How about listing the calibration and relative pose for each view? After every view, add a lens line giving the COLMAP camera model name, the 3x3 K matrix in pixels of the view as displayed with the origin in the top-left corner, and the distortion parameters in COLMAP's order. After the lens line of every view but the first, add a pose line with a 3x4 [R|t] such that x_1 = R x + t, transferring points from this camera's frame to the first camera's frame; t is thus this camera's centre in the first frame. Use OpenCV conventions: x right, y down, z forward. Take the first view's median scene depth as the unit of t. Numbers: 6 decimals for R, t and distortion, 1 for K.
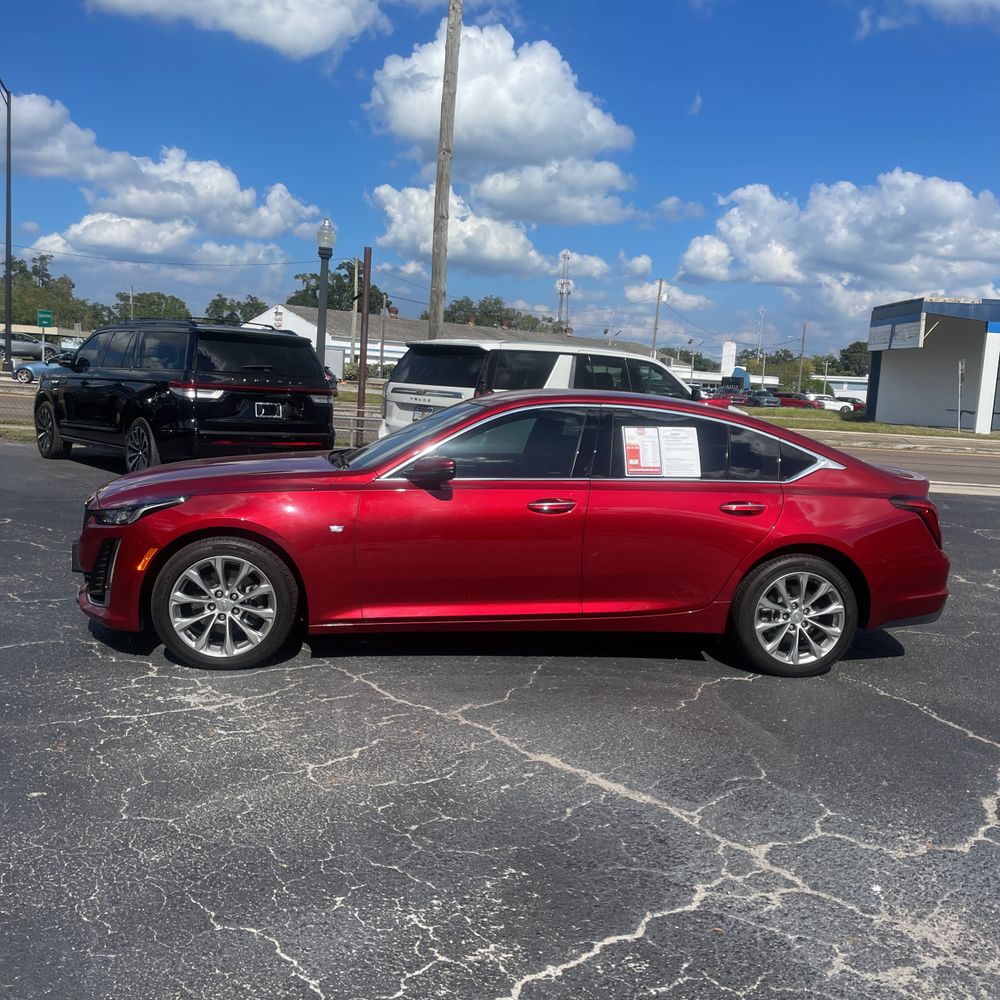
lens RADIAL K [[1021.2, 0, 521.2], [0, 1021.2, 499.3], [0, 0, 1]] dist [0.101308, -0.105004]
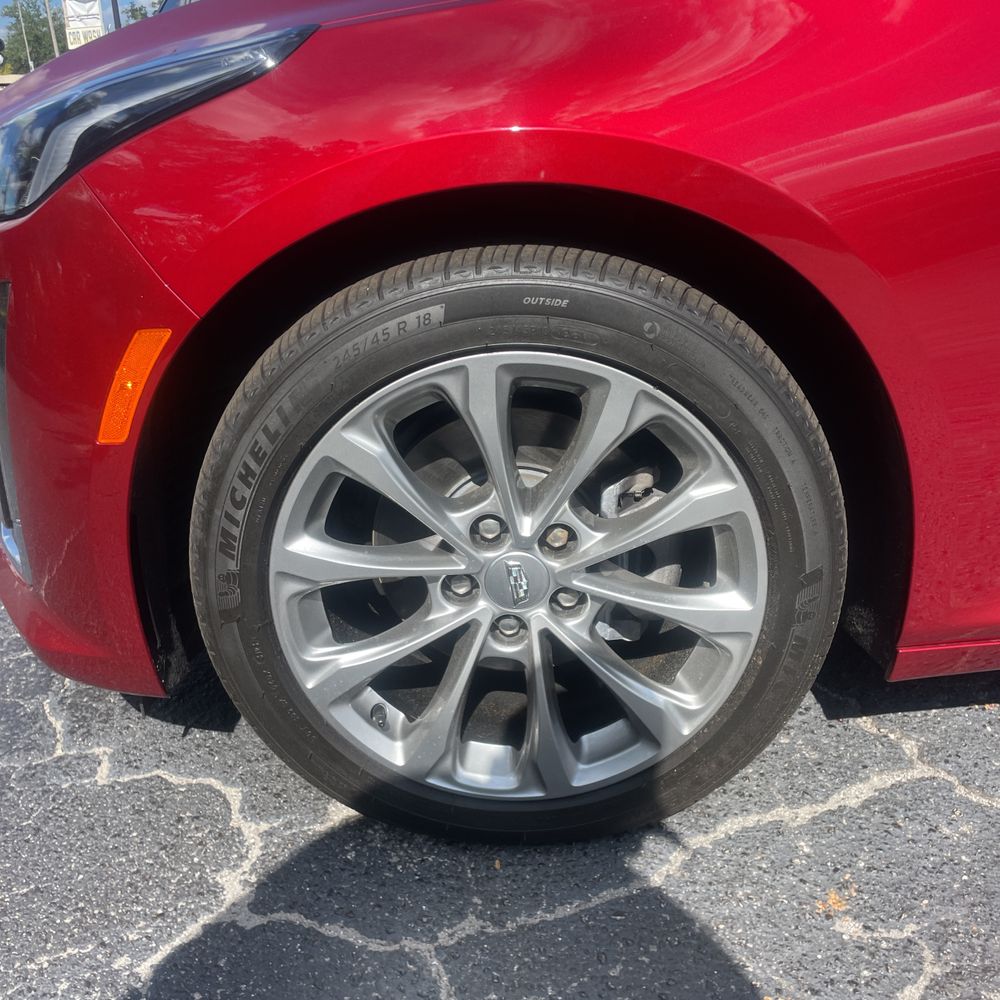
lens RADIAL K [[1009.8, 0, 496.0], [0, 1009.8, 507.7], [0, 0, 1]] dist [0.075365, -0.099014]
pose [[0.985314, -0.027690, -0.168494, -0.034440], [0.069894, 0.965714, 0.250023, 0.004790], [0.155794, -0.258127, 0.953467, 0.107798]]
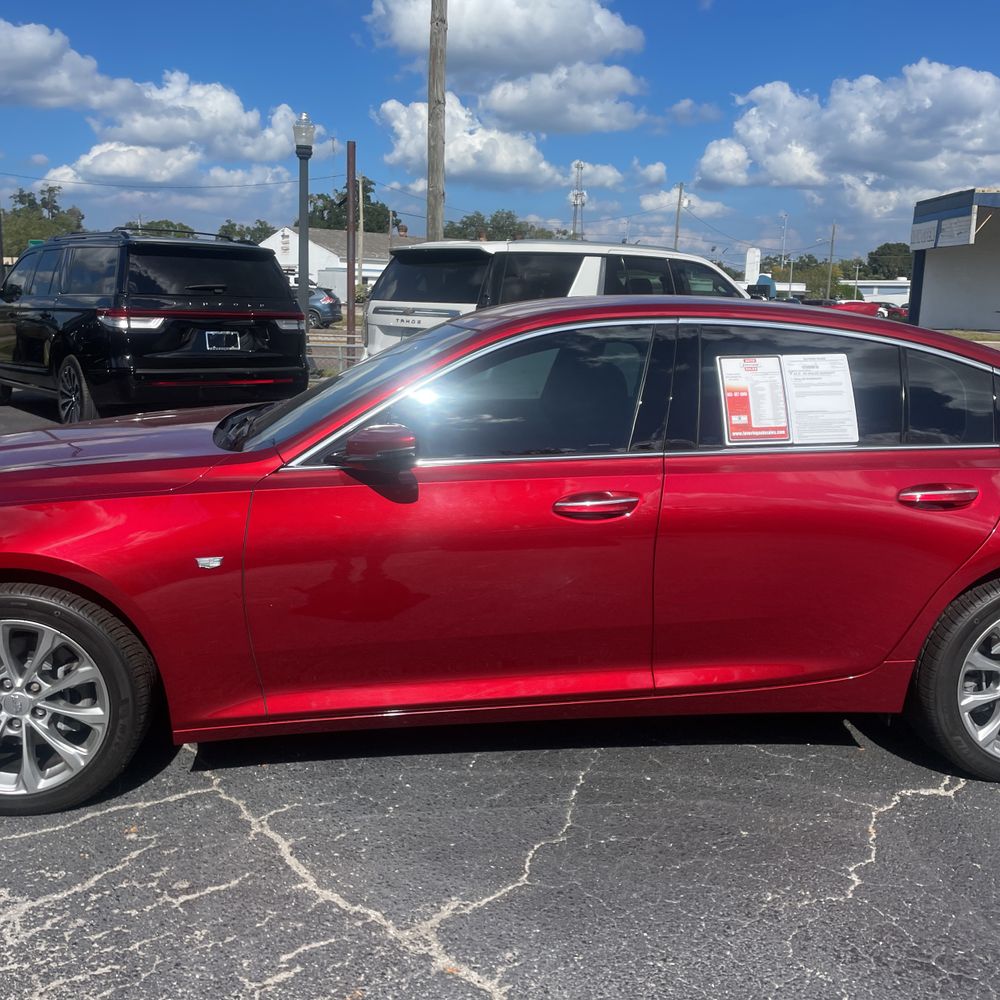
lens RADIAL K [[1017.6, 0, 499.6], [0, 1017.6, 485.7], [0, 0, 1]] dist [0.048139, -0.026014]
pose [[0.998786, -0.028156, -0.040419, -0.000027], [0.030776, 0.997361, 0.065751, -0.005916], [0.038461, -0.066915, 0.997017, 0.061746]]
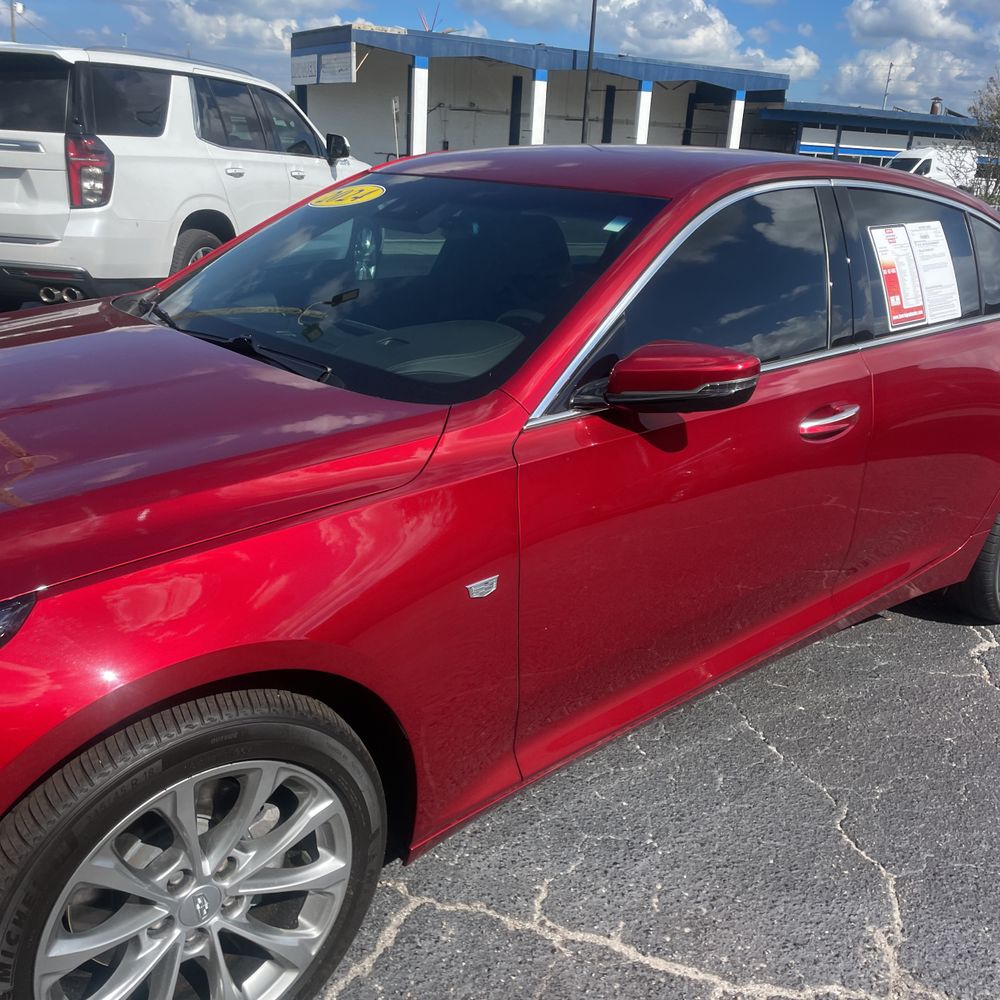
lens RADIAL K [[1009.8, 0, 496.0], [0, 1009.8, 507.7], [0, 0, 1]] dist [0.075365, -0.099014]
pose [[0.840295, -0.190482, 0.507564, -0.046471], [0.059010, 0.962815, 0.263638, -0.011762], [-0.538909, -0.191582, 0.820289, 0.096951]]
